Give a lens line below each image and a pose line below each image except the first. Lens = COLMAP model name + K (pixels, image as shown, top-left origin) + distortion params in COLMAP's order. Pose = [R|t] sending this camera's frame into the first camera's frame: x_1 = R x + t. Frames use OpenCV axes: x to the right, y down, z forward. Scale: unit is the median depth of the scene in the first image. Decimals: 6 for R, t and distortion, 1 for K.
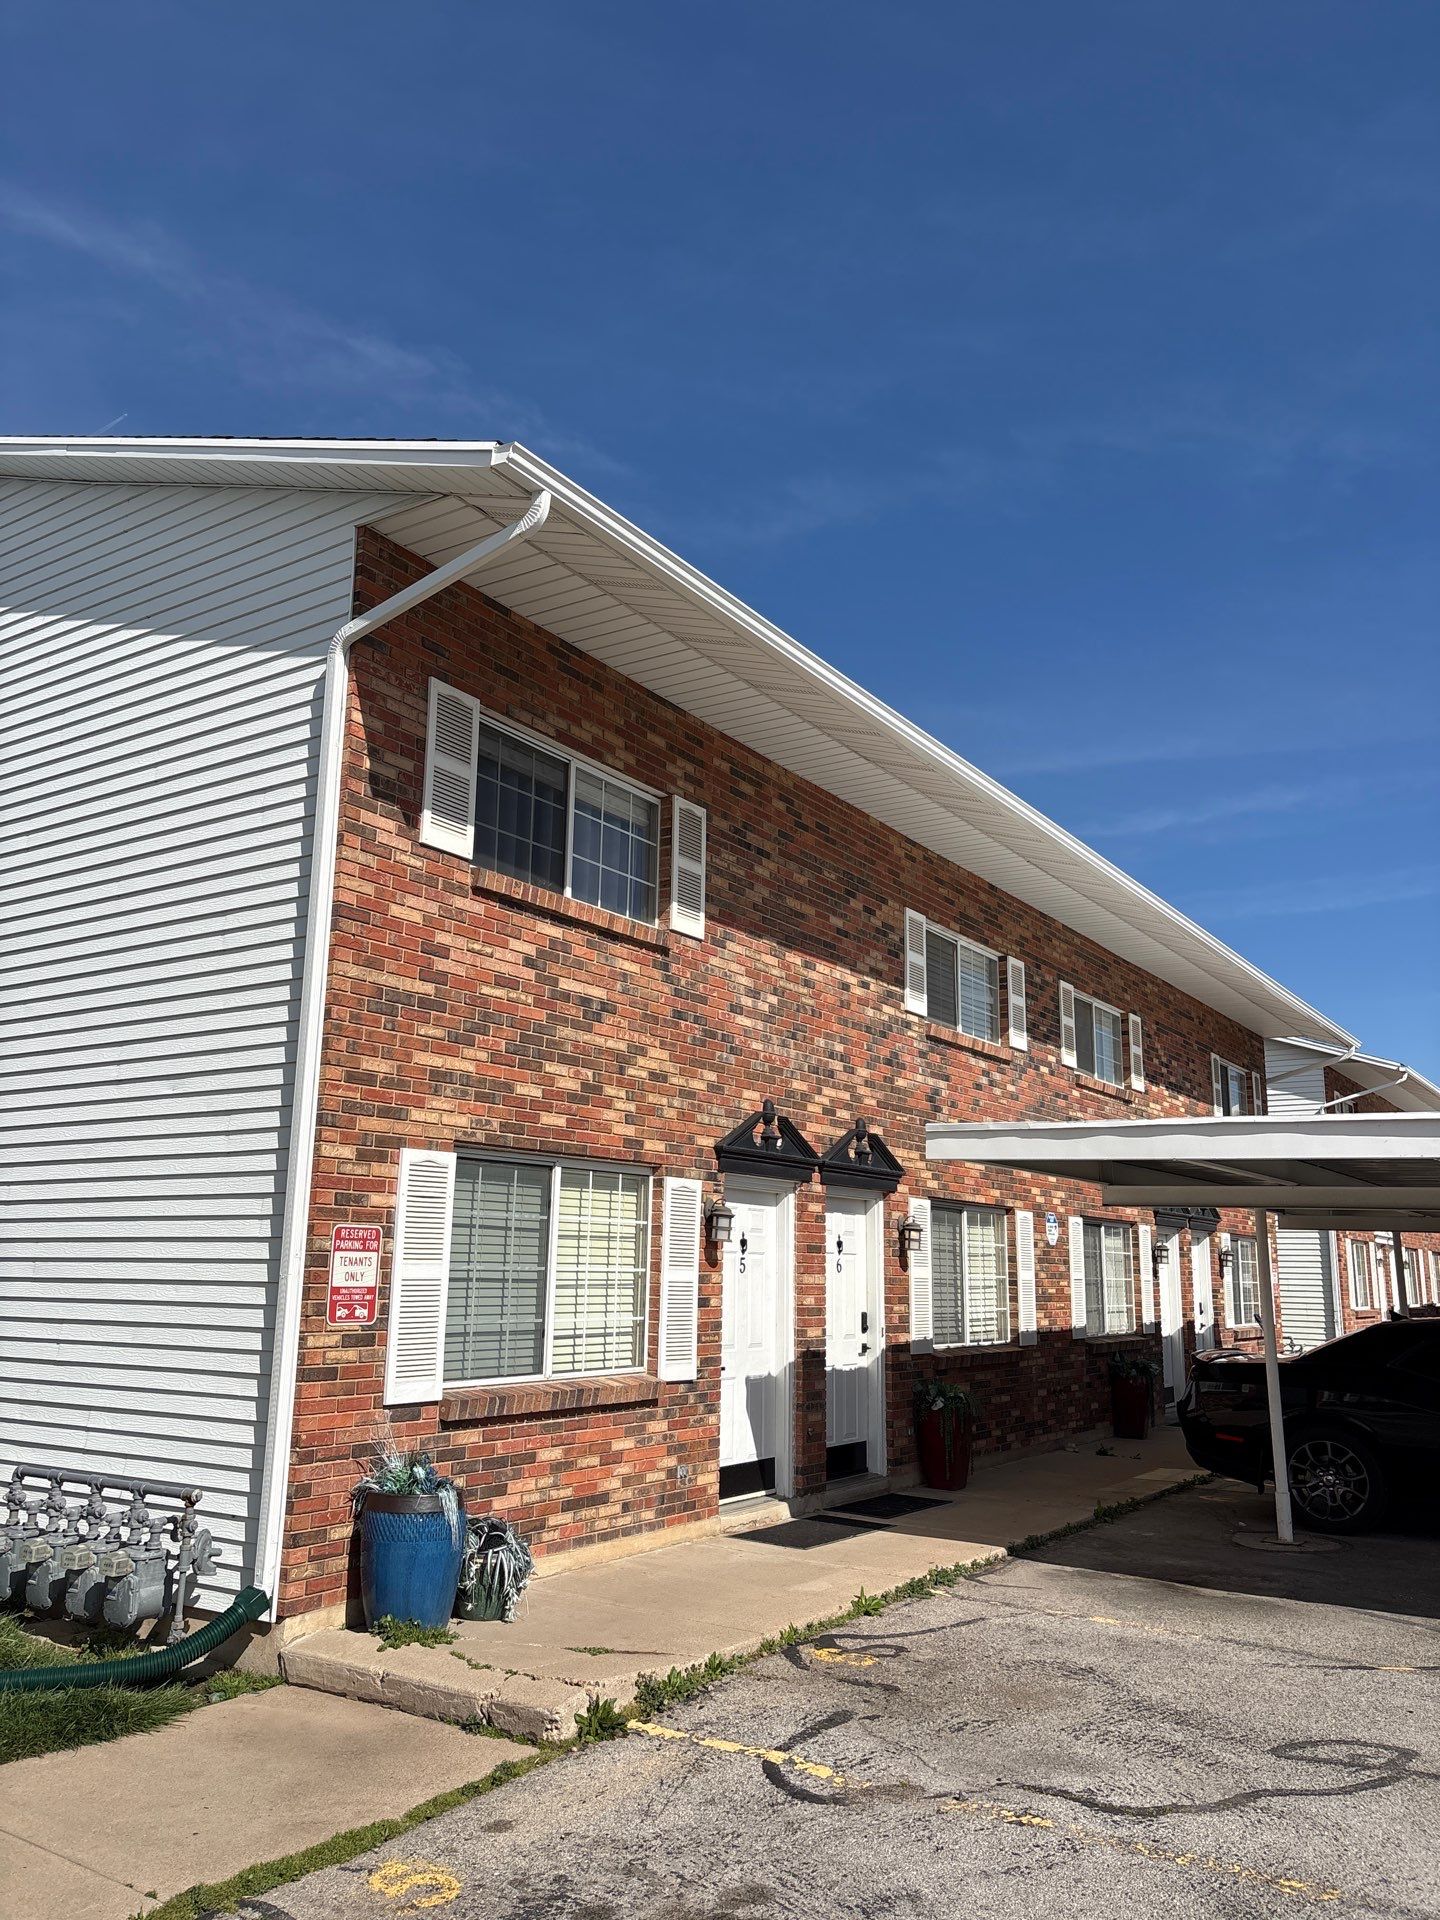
lens RADIAL K [[1447.5, 0, 712.9], [0, 1447.5, 962.9], [0, 0, 1]] dist [0.023649, -0.008941]
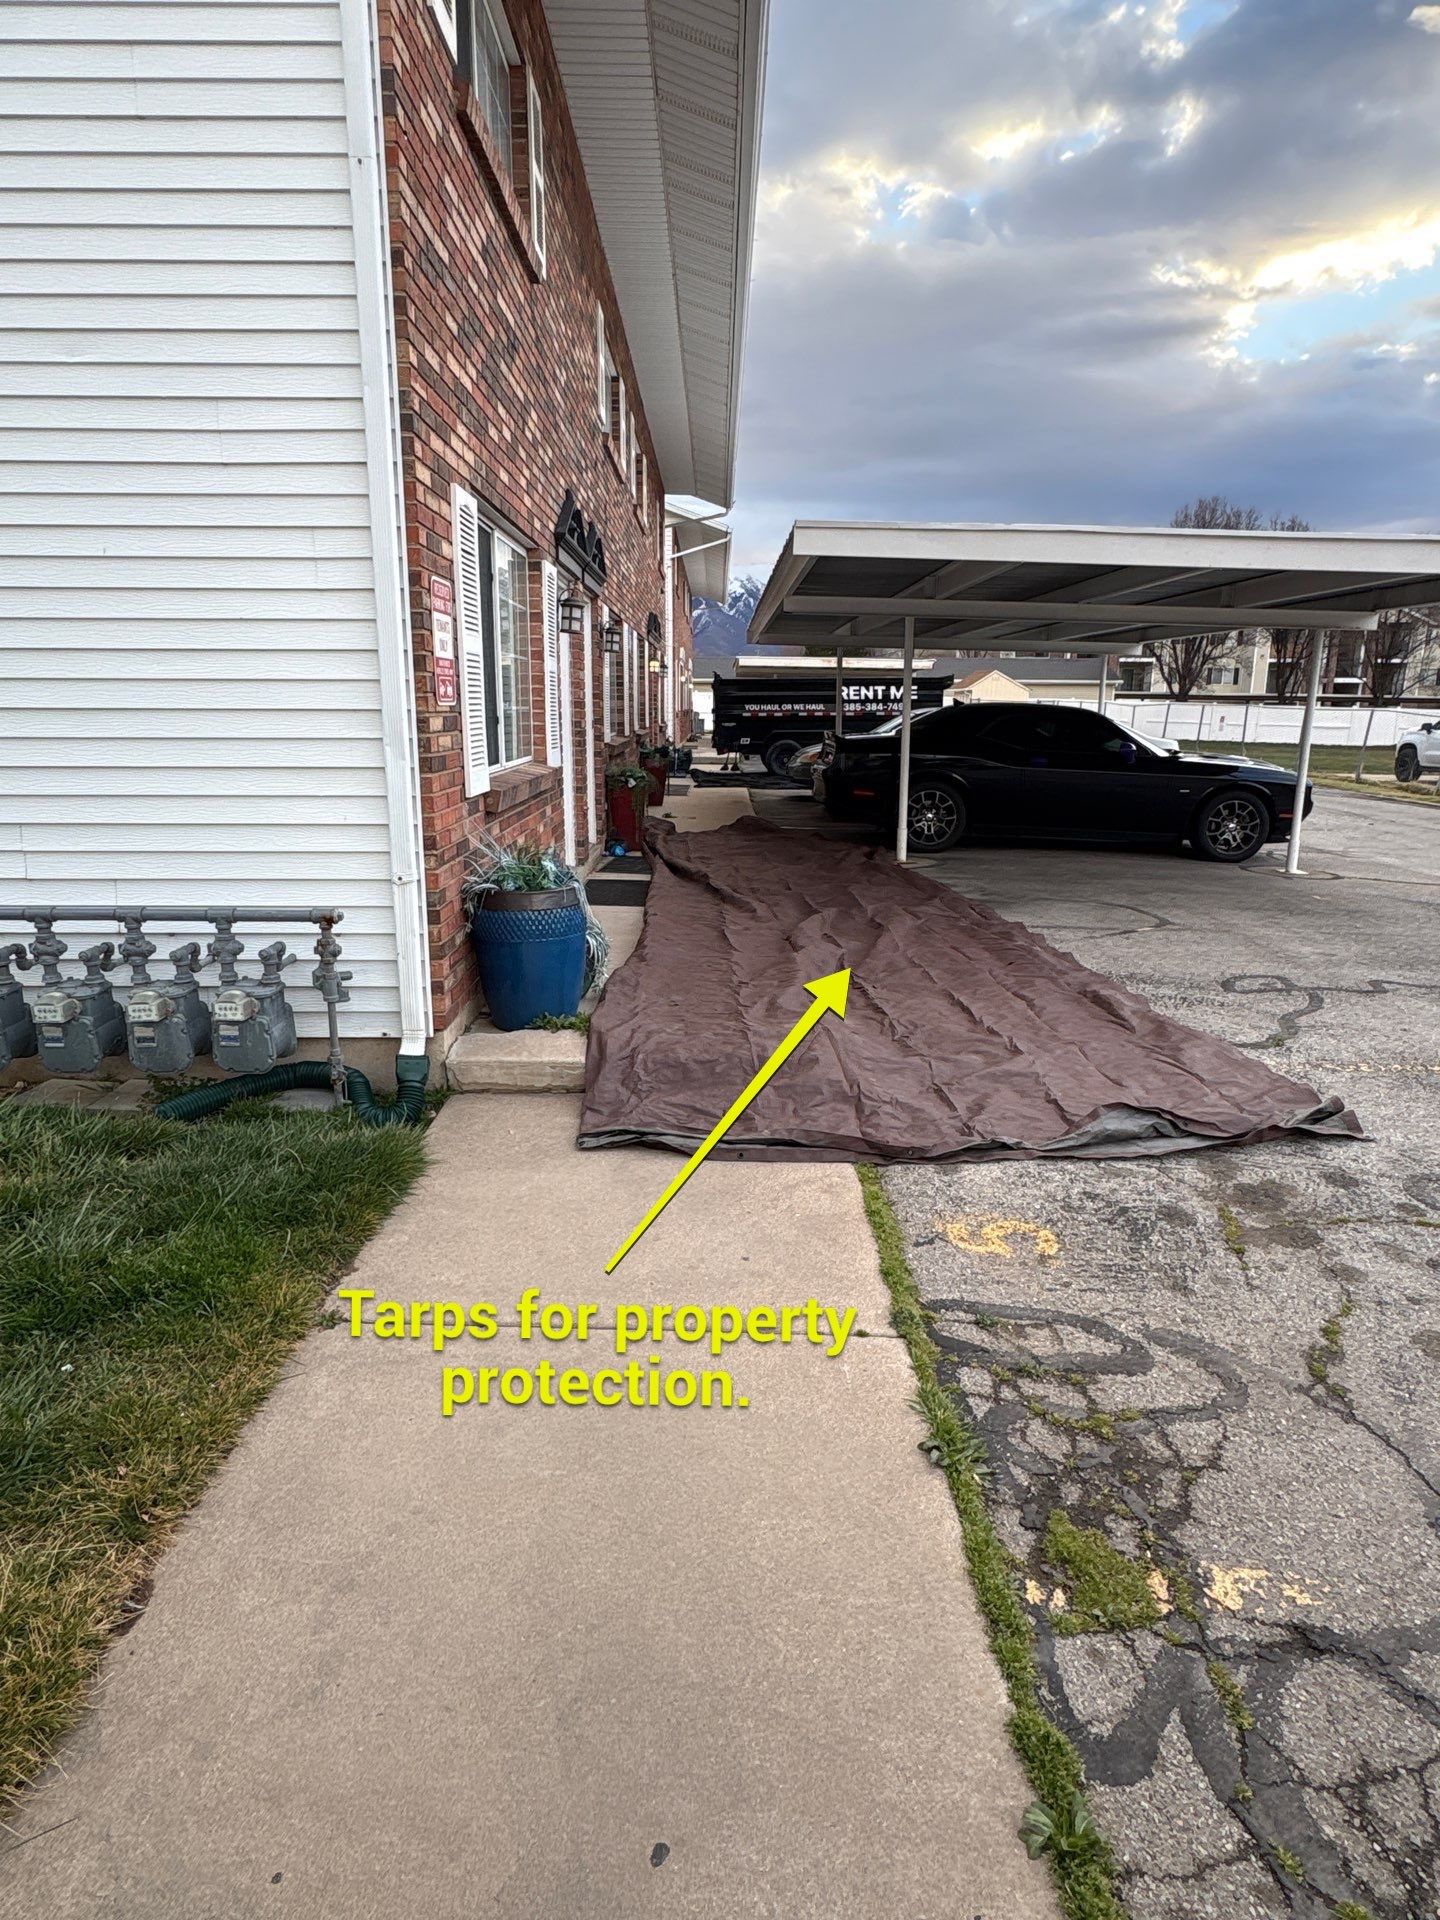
lens RADIAL K [[1055.0, 0, 724.8], [0, 1055.0, 959.9], [0, 0, 1]] dist [0.002026, 0.000092]
pose [[0.817037, -0.137316, 0.559995, -0.680887], [-0.123543, 0.906979, 0.402650, 0.170547], [-0.563194, -0.398163, 0.724071, 0.599839]]
